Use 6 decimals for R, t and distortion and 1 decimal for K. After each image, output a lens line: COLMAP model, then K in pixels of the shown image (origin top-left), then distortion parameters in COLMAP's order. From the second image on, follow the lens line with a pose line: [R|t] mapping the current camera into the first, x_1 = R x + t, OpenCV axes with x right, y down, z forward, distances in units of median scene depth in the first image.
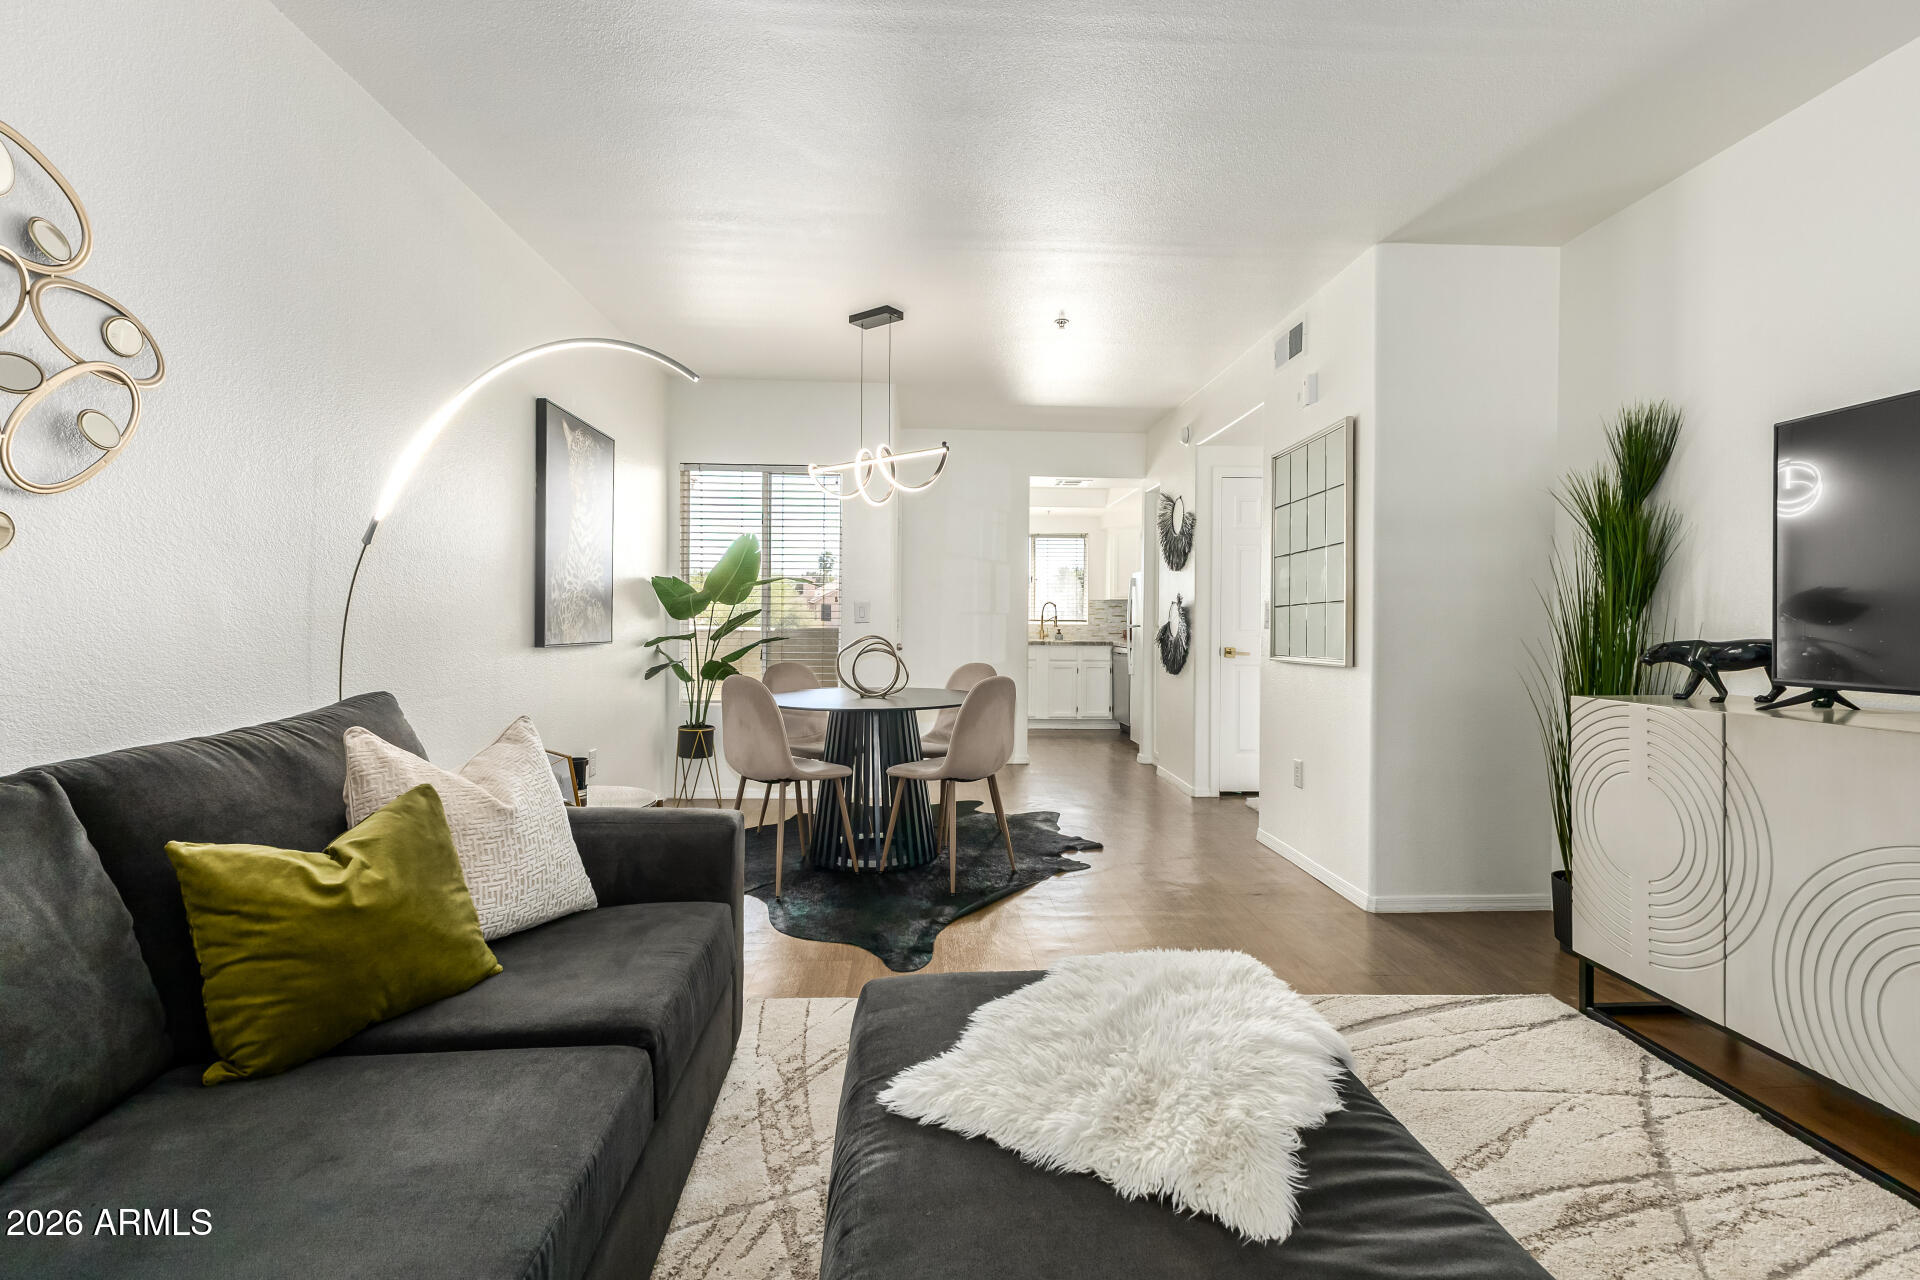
lens RADIAL K [[831.6, 0, 965.6], [0, 831.6, 622.3], [0, 0, 1]] dist [-0.000676, -0.000509]
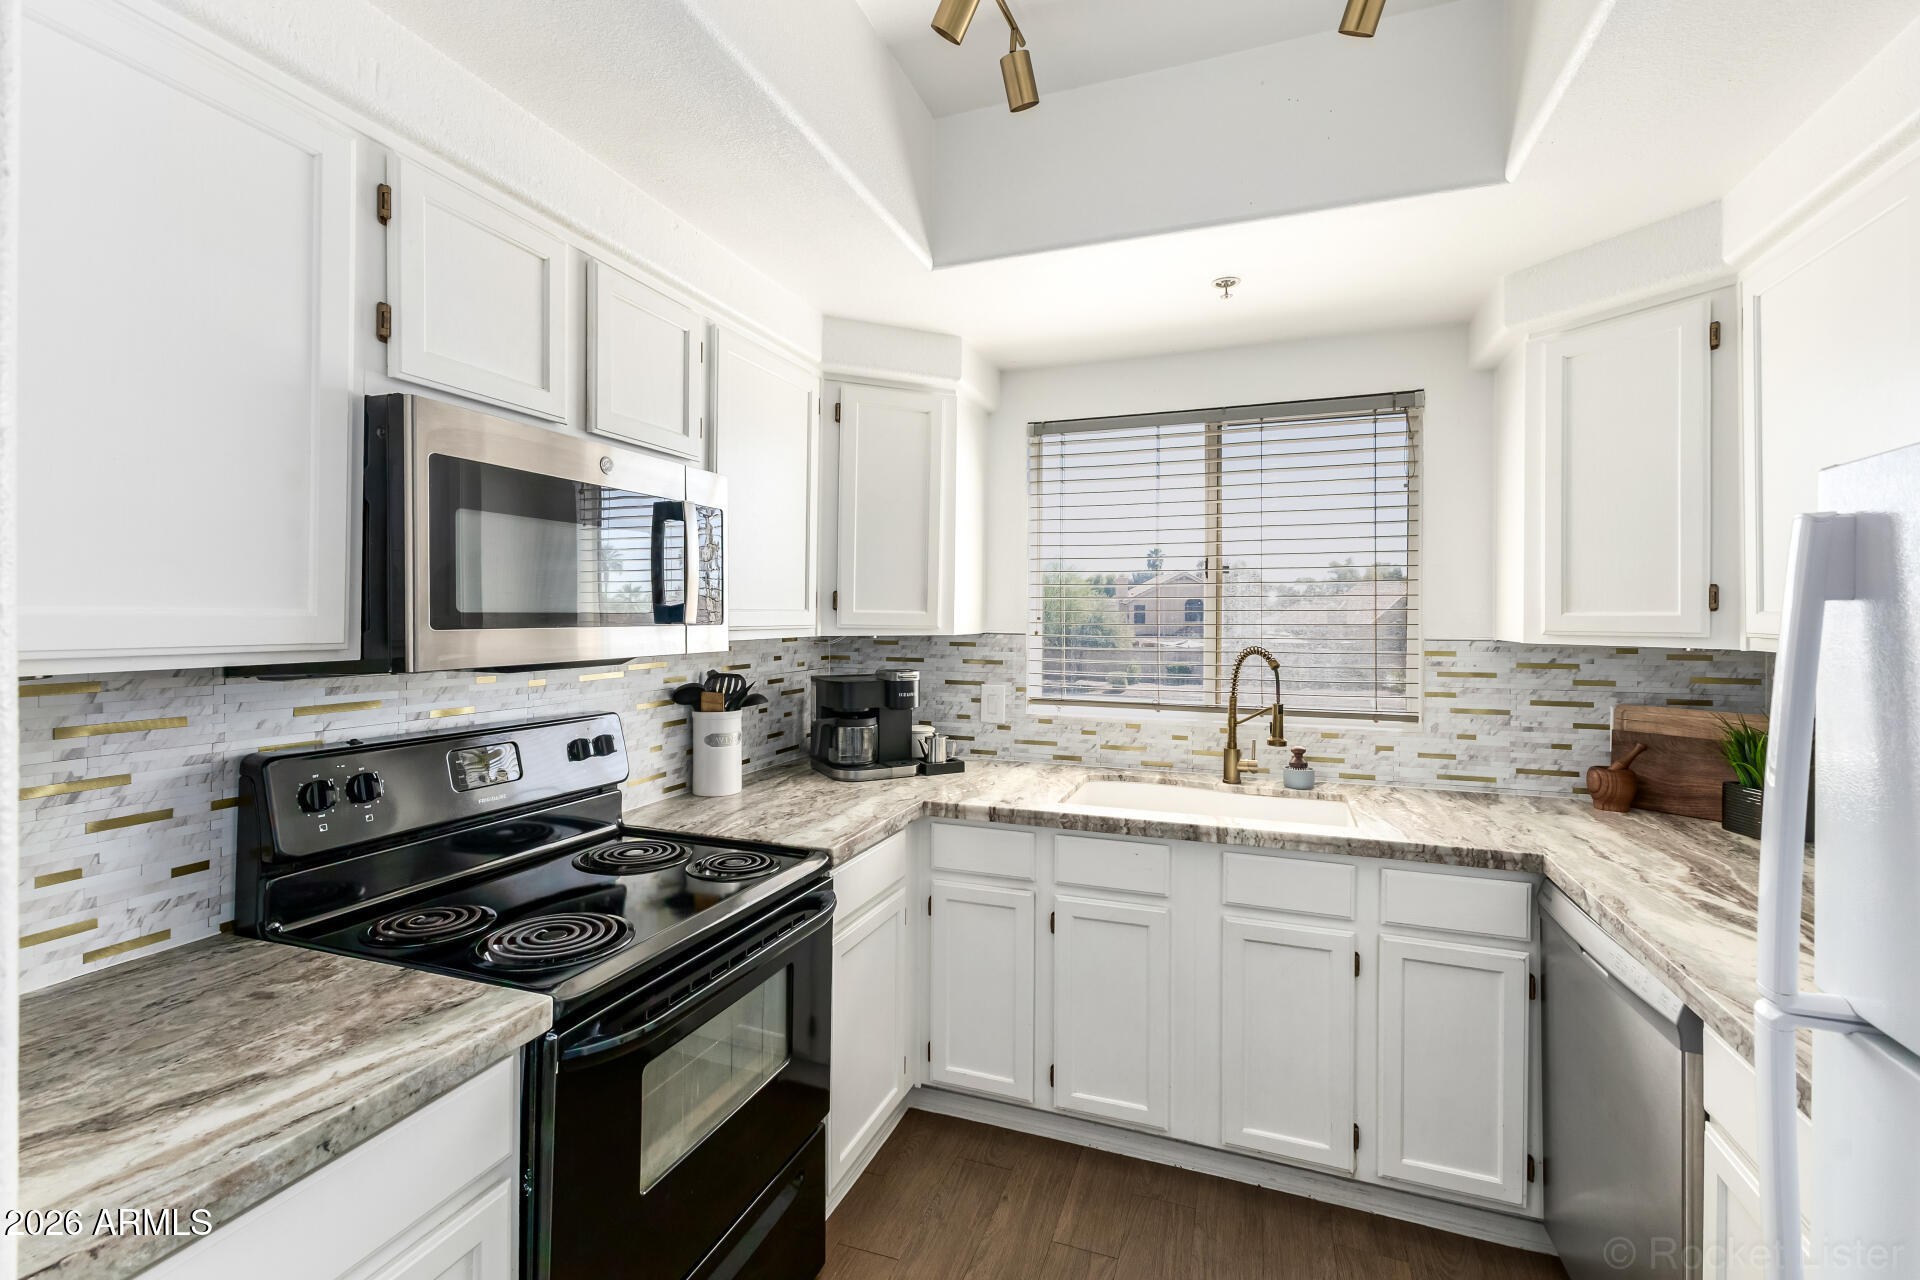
lens RADIAL K [[831.6, 0, 965.6], [0, 831.6, 622.3], [0, 0, 1]] dist [-0.000676, -0.000509]
pose [[0.921733, -0.003929, -0.387805, 0.318231], [0.003922, 0.999992, -0.000810, -0.090777], [0.387805, -0.000775, 0.921741, 1.919281]]
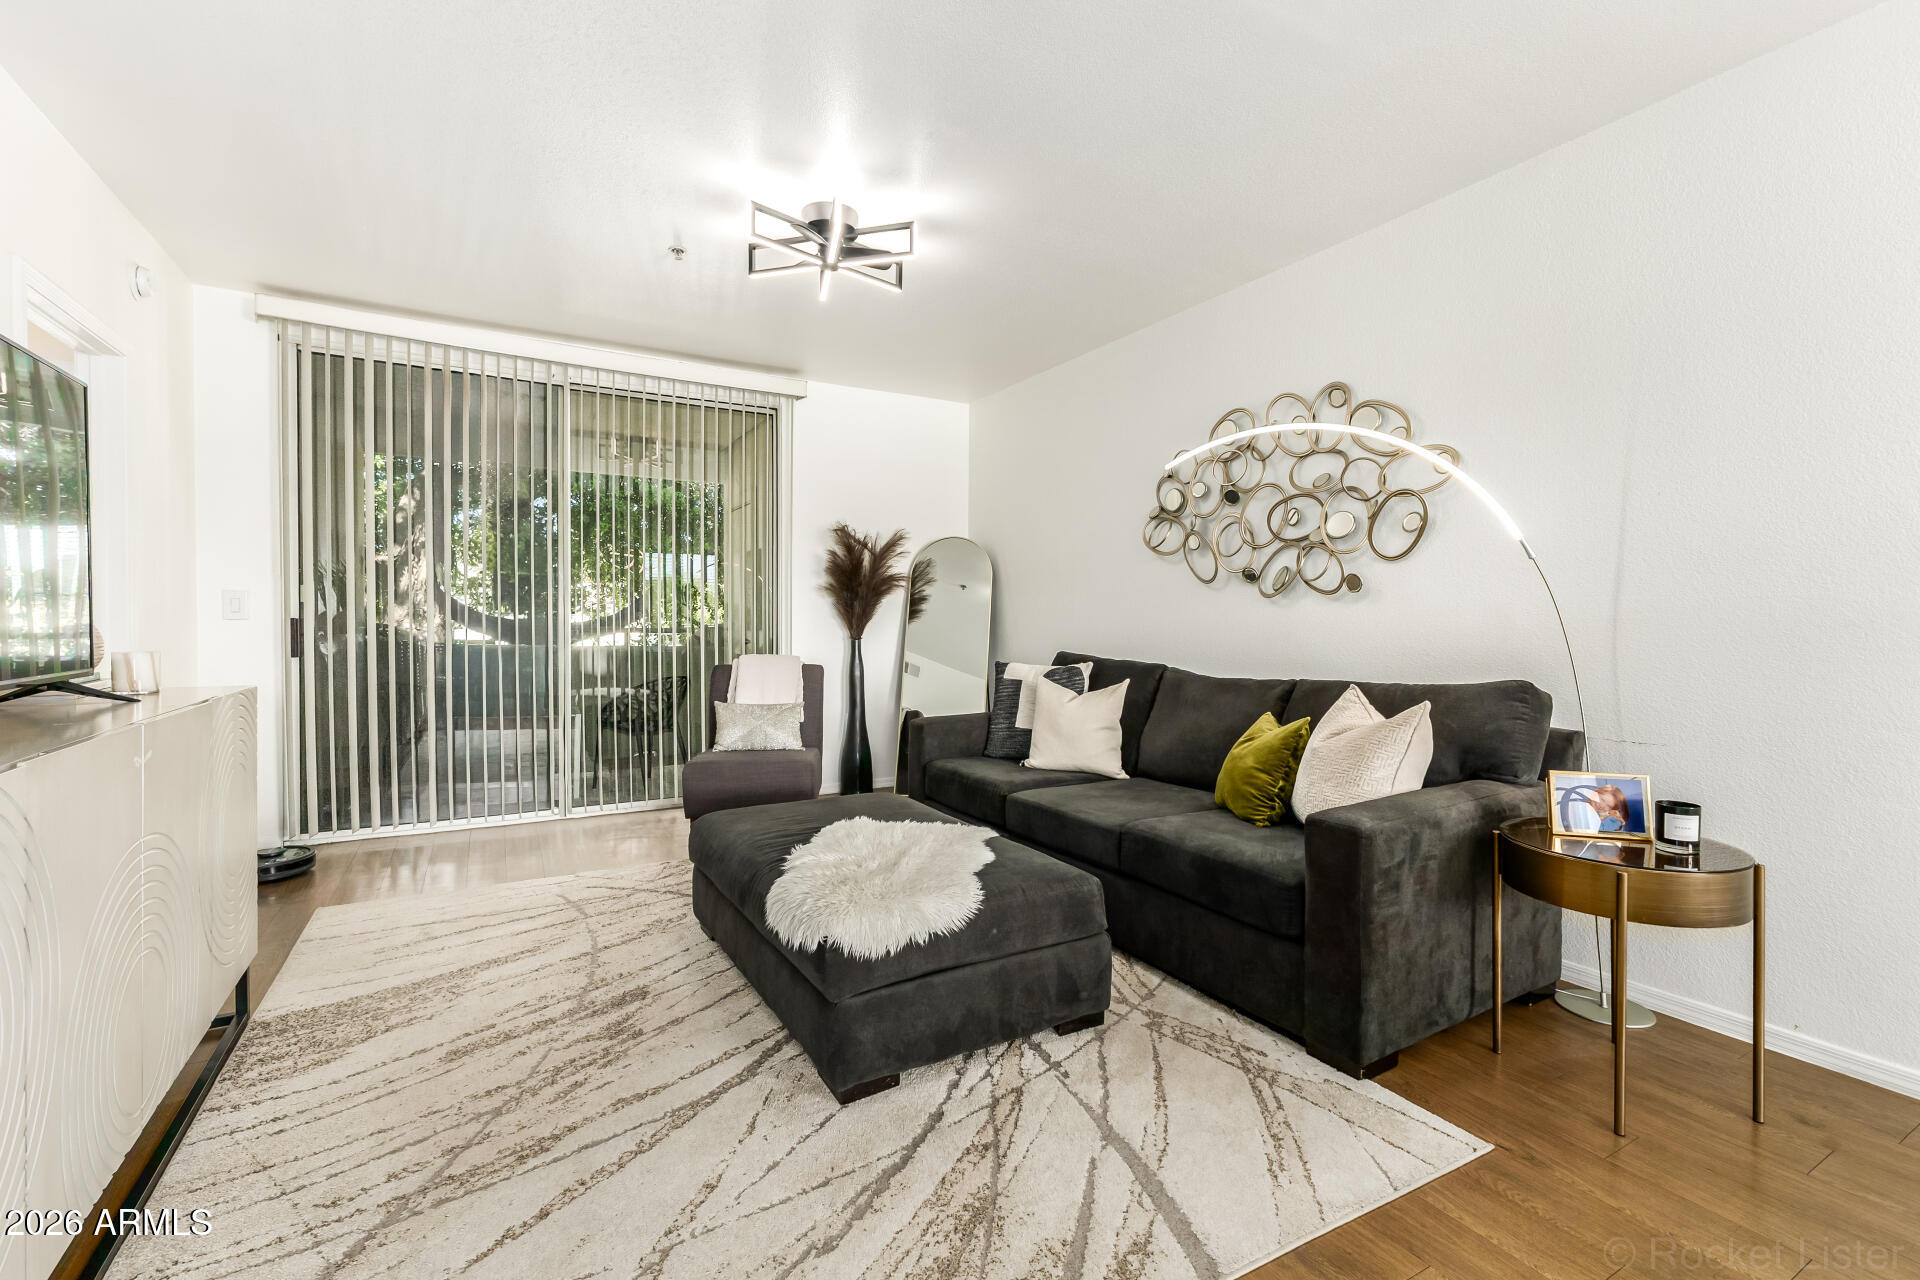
lens RADIAL K [[831.6, 0, 965.6], [0, 831.6, 622.3], [0, 0, 1]] dist [-0.000676, -0.000509]
pose [[-0.892179, -0.007378, -0.451621, 0.340671], [-0.010029, 0.999944, 0.003477, 0.001610], [0.451570, 0.007631, -0.892203, 1.027651]]
